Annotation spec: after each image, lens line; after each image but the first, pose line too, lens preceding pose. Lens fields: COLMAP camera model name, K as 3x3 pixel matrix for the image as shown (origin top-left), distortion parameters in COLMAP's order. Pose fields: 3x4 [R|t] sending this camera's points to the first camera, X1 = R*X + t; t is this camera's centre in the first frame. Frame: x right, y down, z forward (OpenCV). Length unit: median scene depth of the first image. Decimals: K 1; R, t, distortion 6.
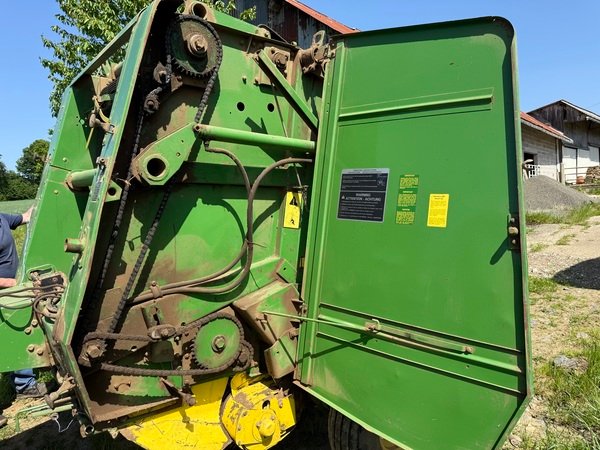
lens RADIAL K [[434.2, 0, 309.7], [0, 434.2, 217.1], [0, 0, 1]] dist [0.044375, -0.067656]
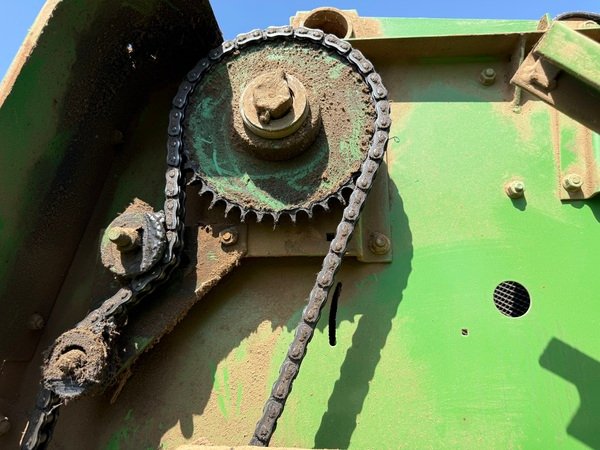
lens RADIAL K [[434.2, 0, 299.8], [0, 434.2, 223.7], [0, 0, 1]] dist [0.044375, -0.067656]
pose [[0.707157, -0.199610, -0.678295, -0.078407], [-0.033589, 0.948756, -0.314221, -0.243909], [0.706258, 0.244987, 0.664214, 0.850956]]
